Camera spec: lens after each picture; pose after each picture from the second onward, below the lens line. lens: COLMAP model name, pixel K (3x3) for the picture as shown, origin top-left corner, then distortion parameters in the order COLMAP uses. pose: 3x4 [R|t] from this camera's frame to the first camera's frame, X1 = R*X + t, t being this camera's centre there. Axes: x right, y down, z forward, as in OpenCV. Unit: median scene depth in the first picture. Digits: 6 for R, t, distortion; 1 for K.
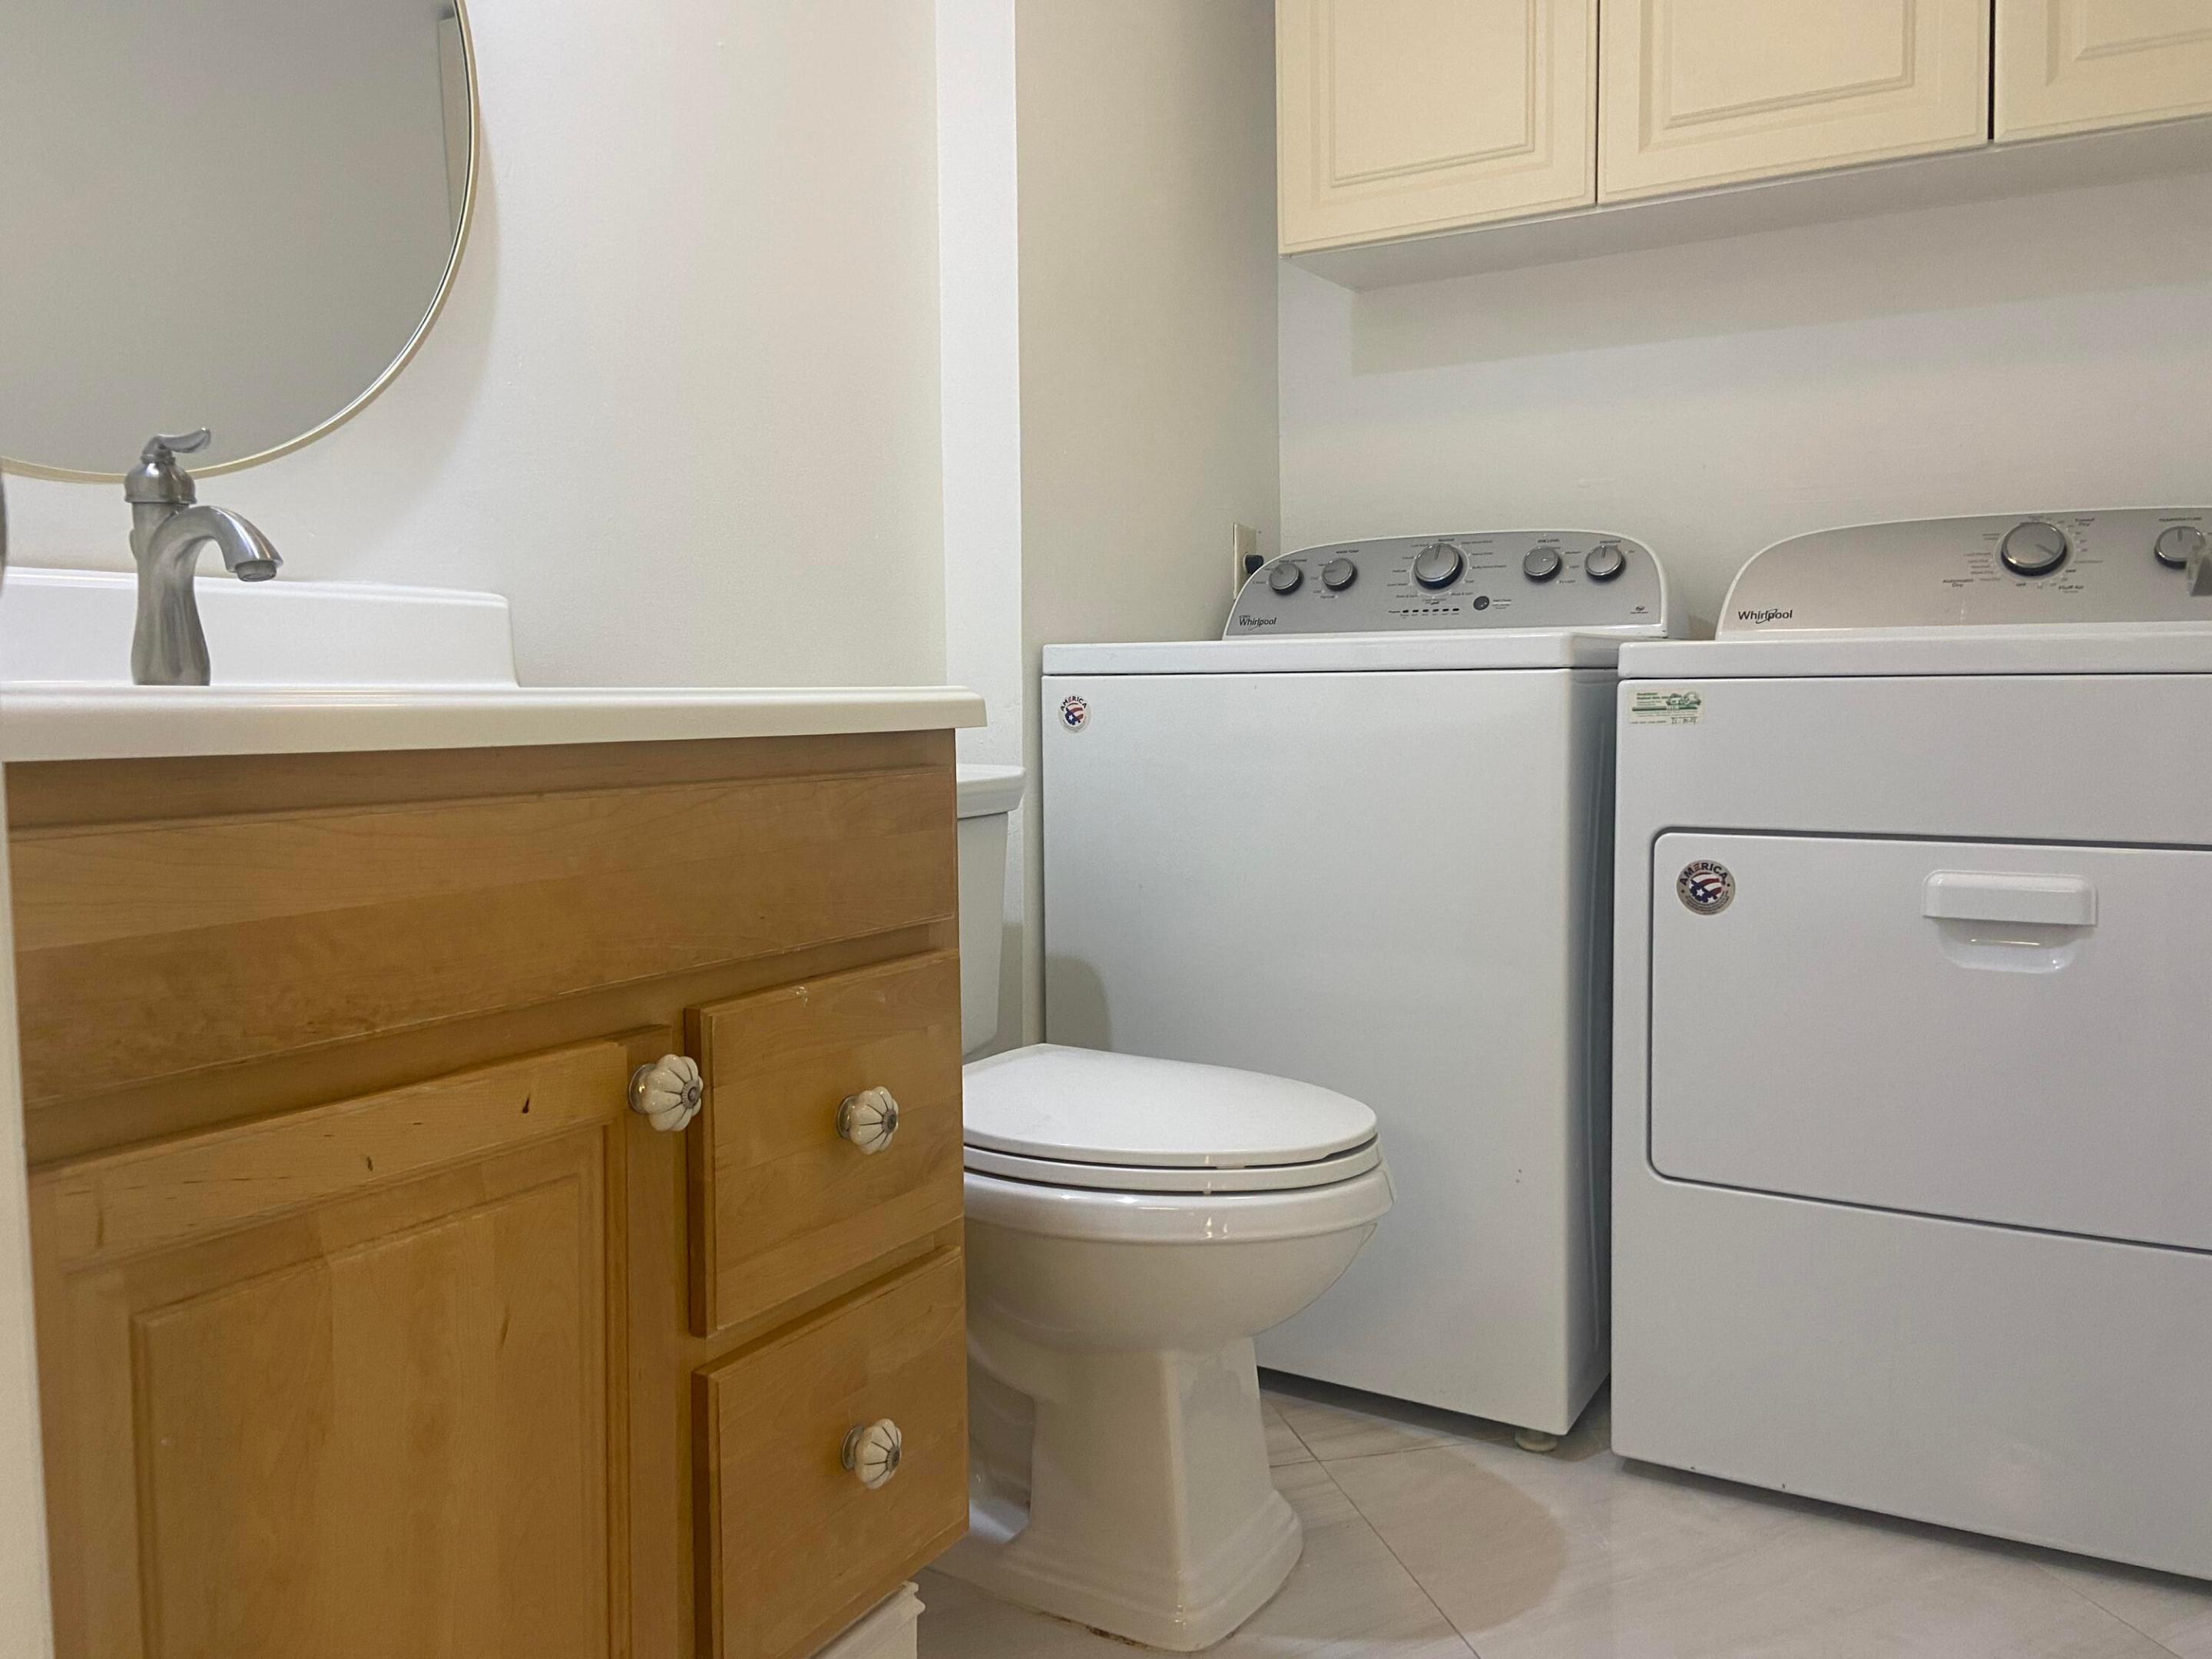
lens RADIAL K [[1652.0, 0, 1108.1], [0, 1652.0, 824.9], [0, 0, 1]] dist [0.063590, -0.057758]
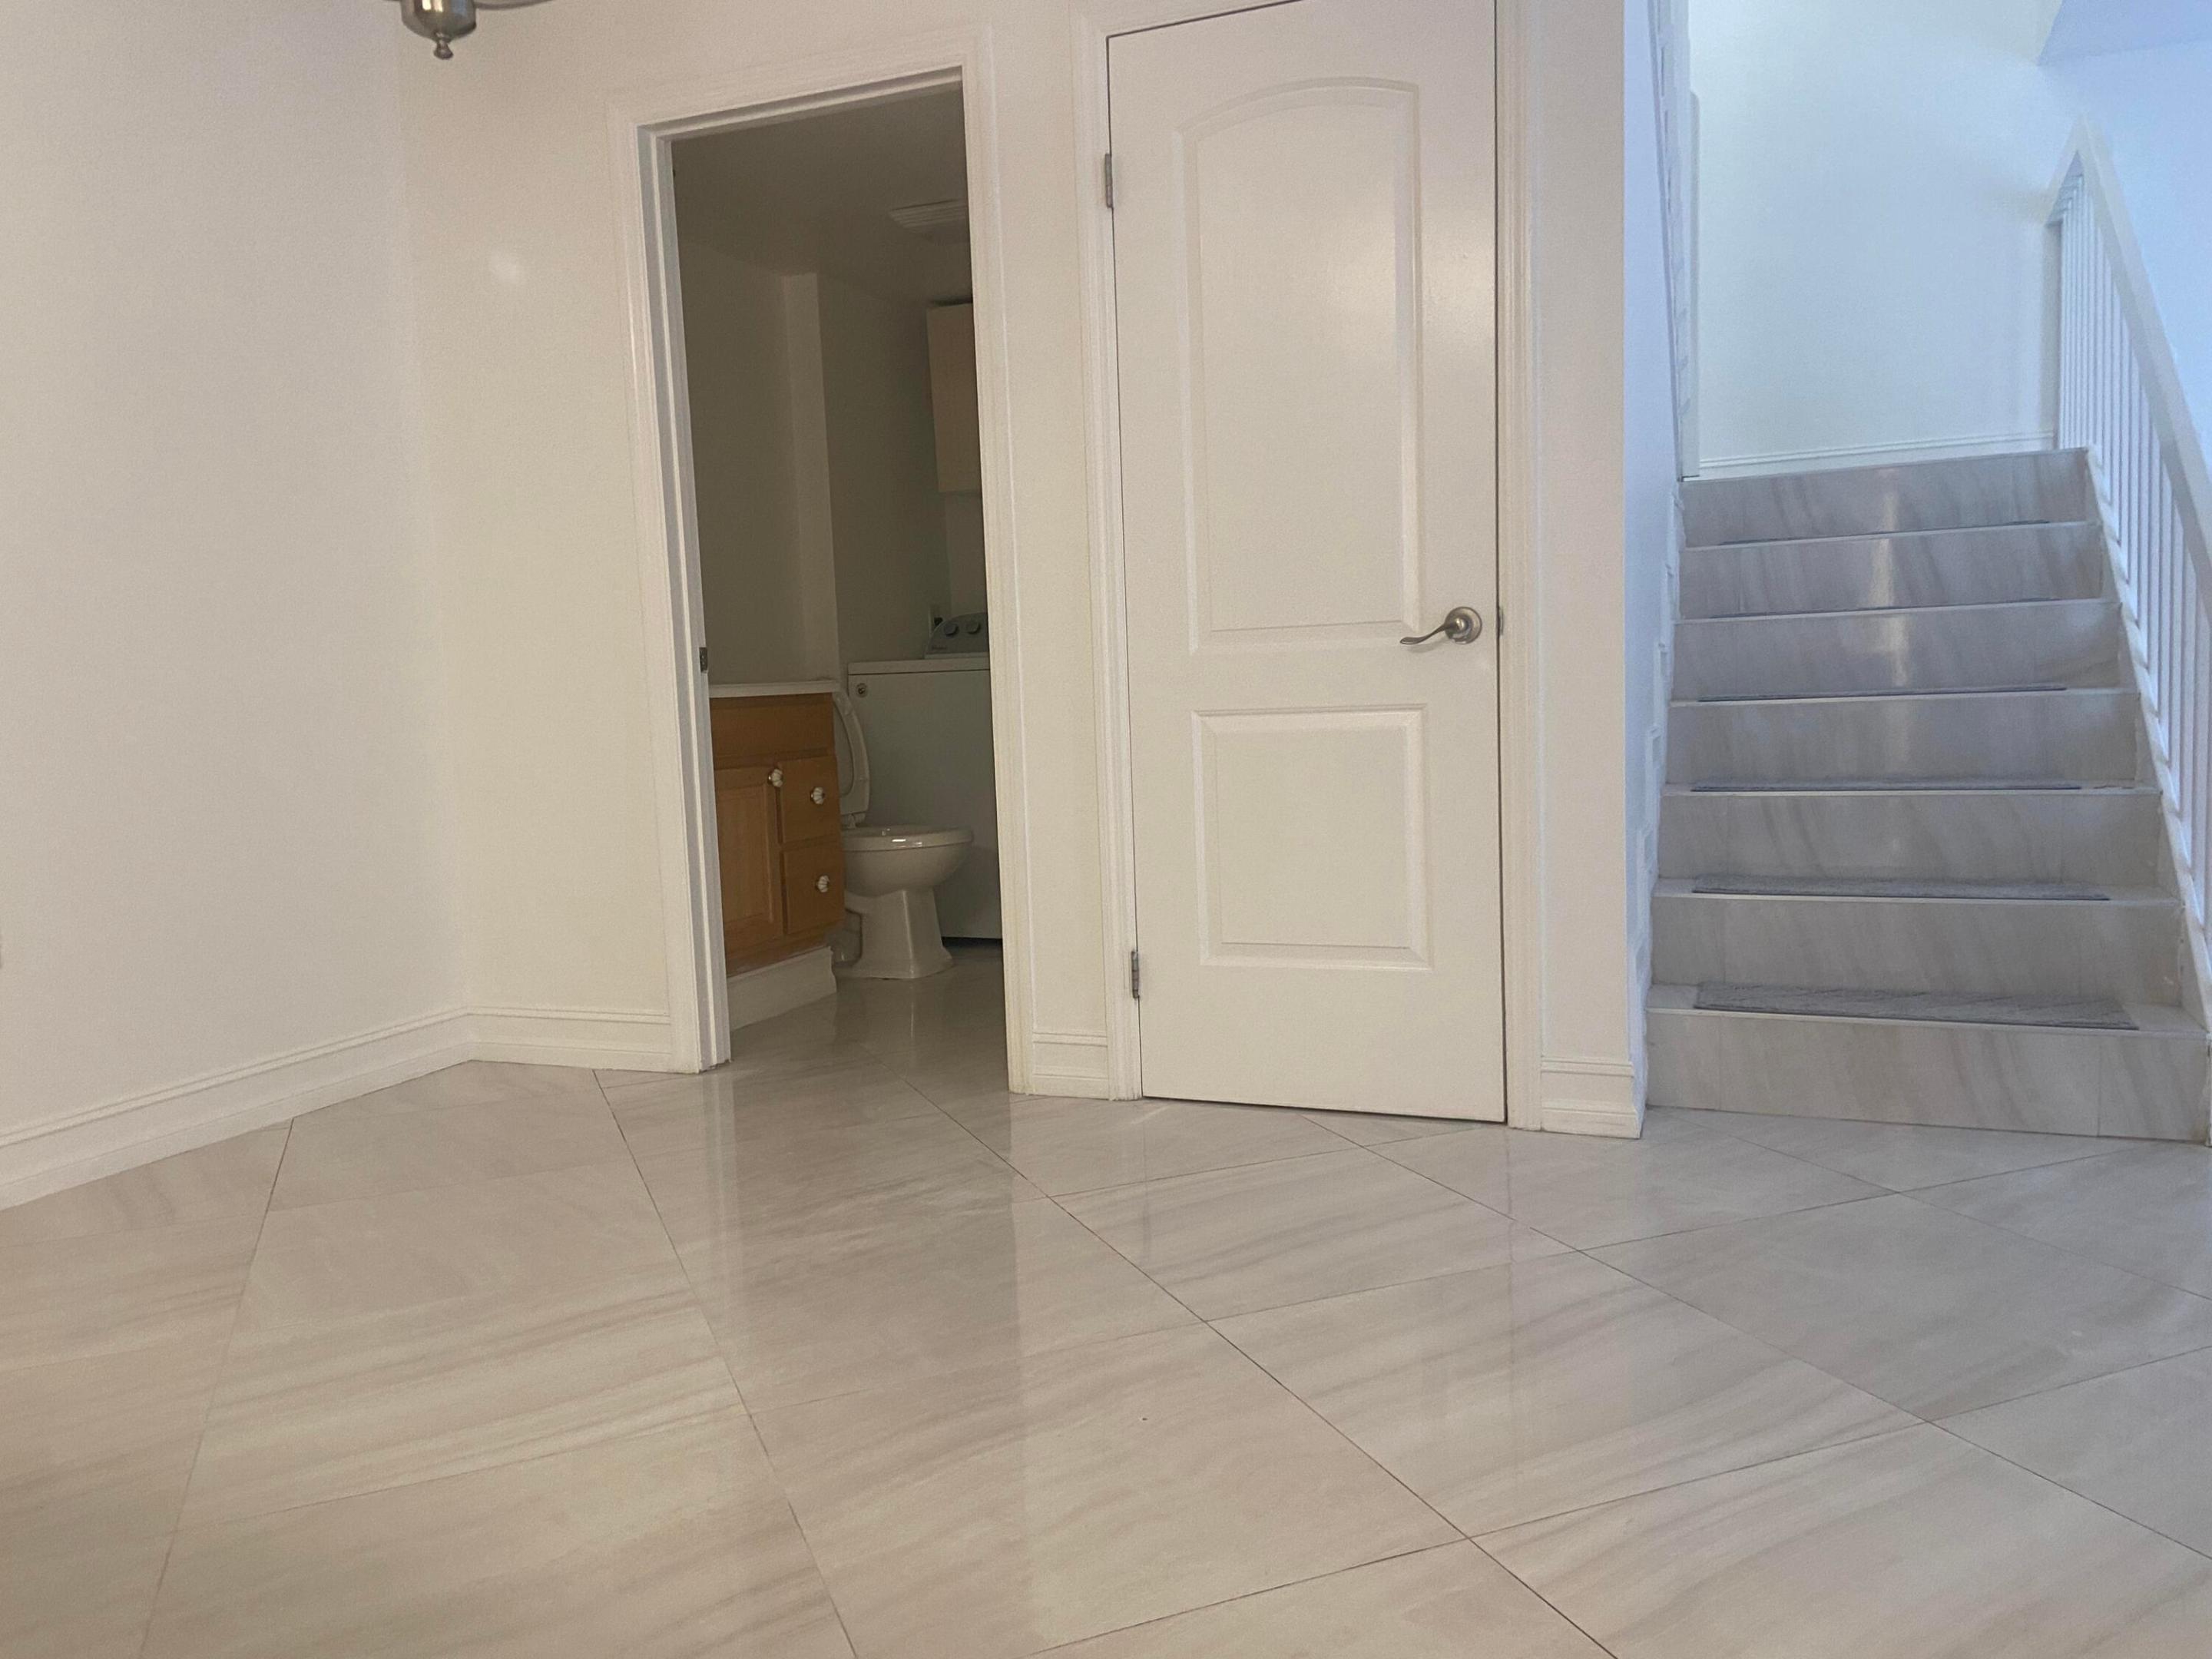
lens RADIAL K [[1652.0, 0, 1102.0], [0, 1652.0, 826.1], [0, 0, 1]] dist [0.063590, -0.057758]
pose [[0.989181, -0.046784, 0.139039, -0.018042], [0.046187, 0.998905, 0.007520, 0.137198], [-0.139239, -0.001017, 0.990258, -1.550837]]
